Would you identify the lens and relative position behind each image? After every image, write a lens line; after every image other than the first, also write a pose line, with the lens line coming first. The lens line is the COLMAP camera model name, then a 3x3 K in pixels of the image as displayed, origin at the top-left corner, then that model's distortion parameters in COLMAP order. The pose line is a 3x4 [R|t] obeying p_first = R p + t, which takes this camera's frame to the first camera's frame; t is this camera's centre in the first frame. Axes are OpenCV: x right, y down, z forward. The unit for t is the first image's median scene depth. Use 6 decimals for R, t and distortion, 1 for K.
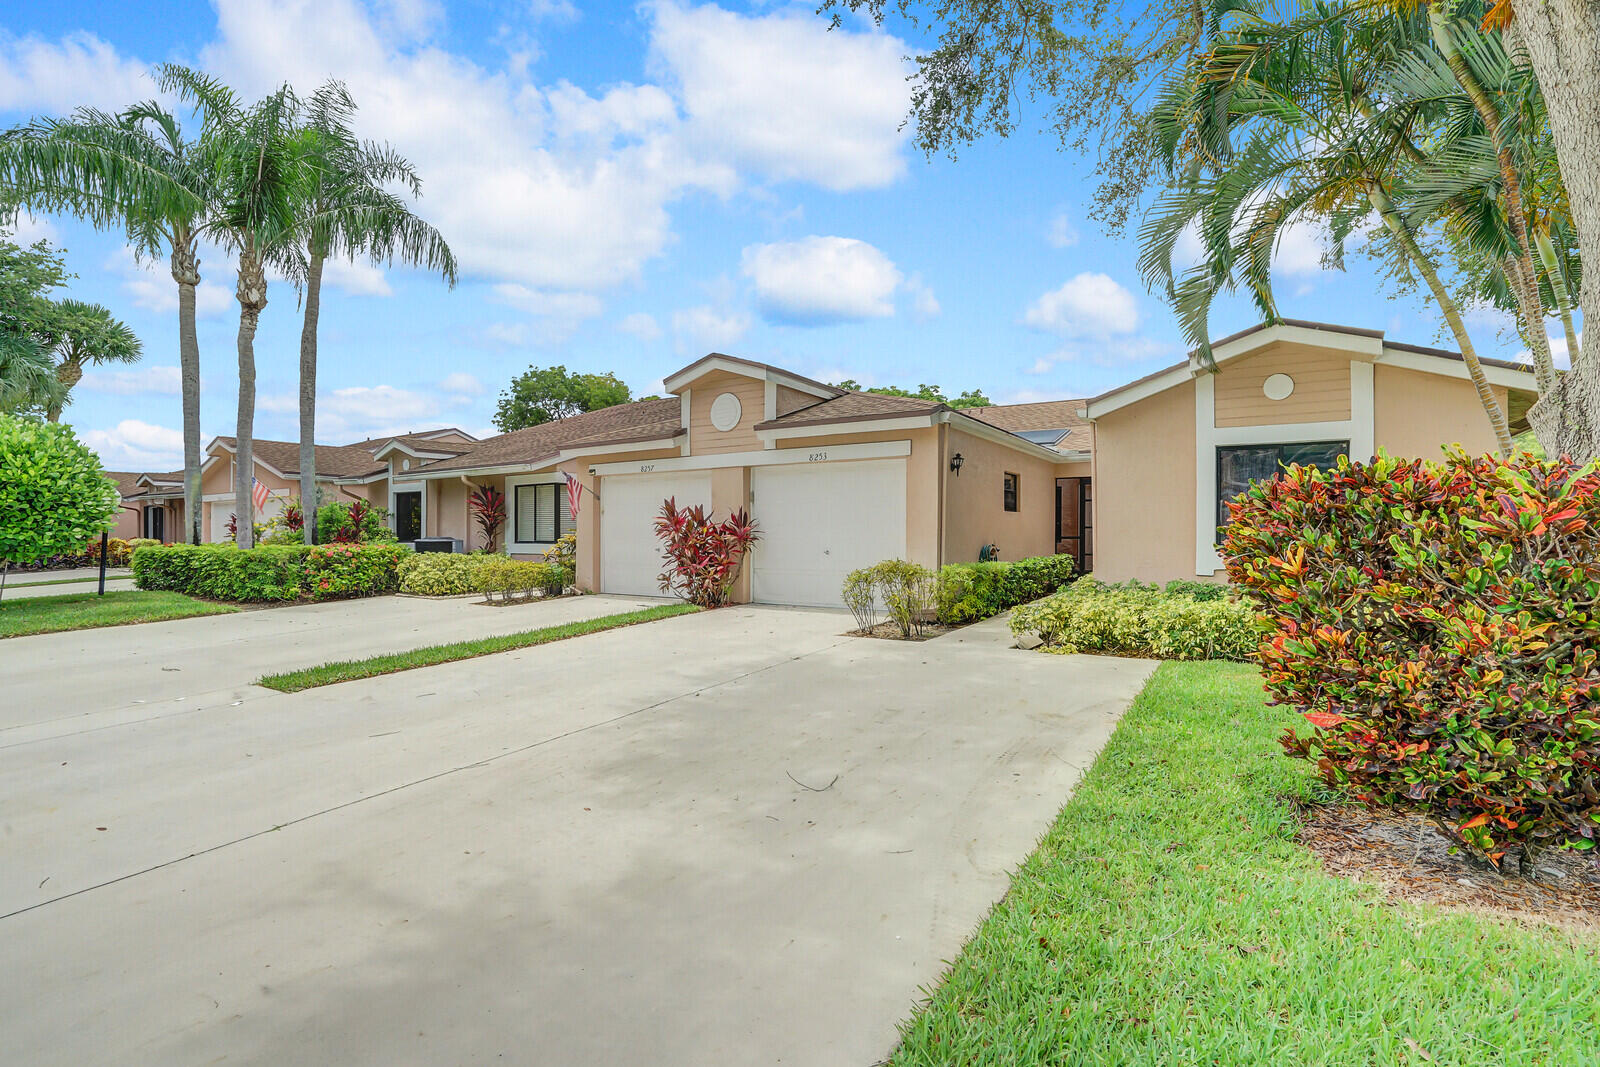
lens RADIAL K [[816.3, 0, 805.1], [0, 816.3, 531.6], [0, 0, 1]] dist [-0.078183, 0.033520]
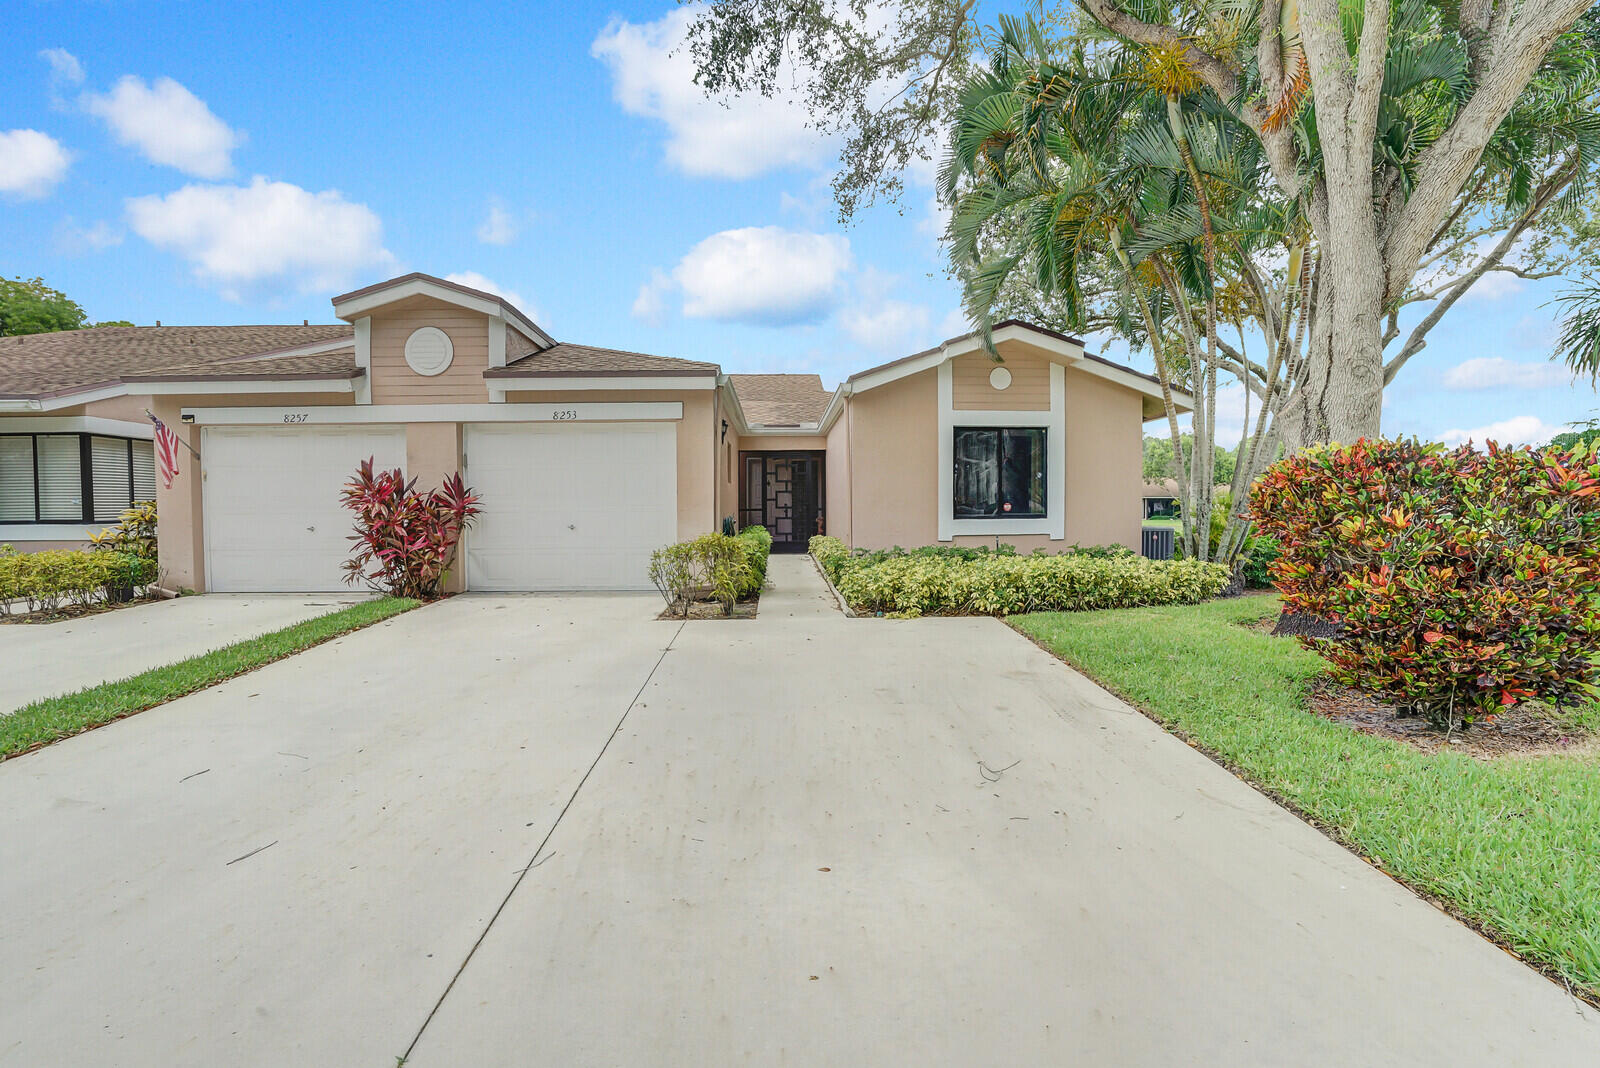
lens RADIAL K [[816.3, 0, 805.1], [0, 816.3, 532.1], [0, 0, 1]] dist [-0.078183, 0.033520]
pose [[0.801313, -0.021855, 0.597846, -0.278671], [0.003598, 0.999490, 0.031715, 0.004397], [-0.598235, -0.023263, 0.800983, 0.164095]]
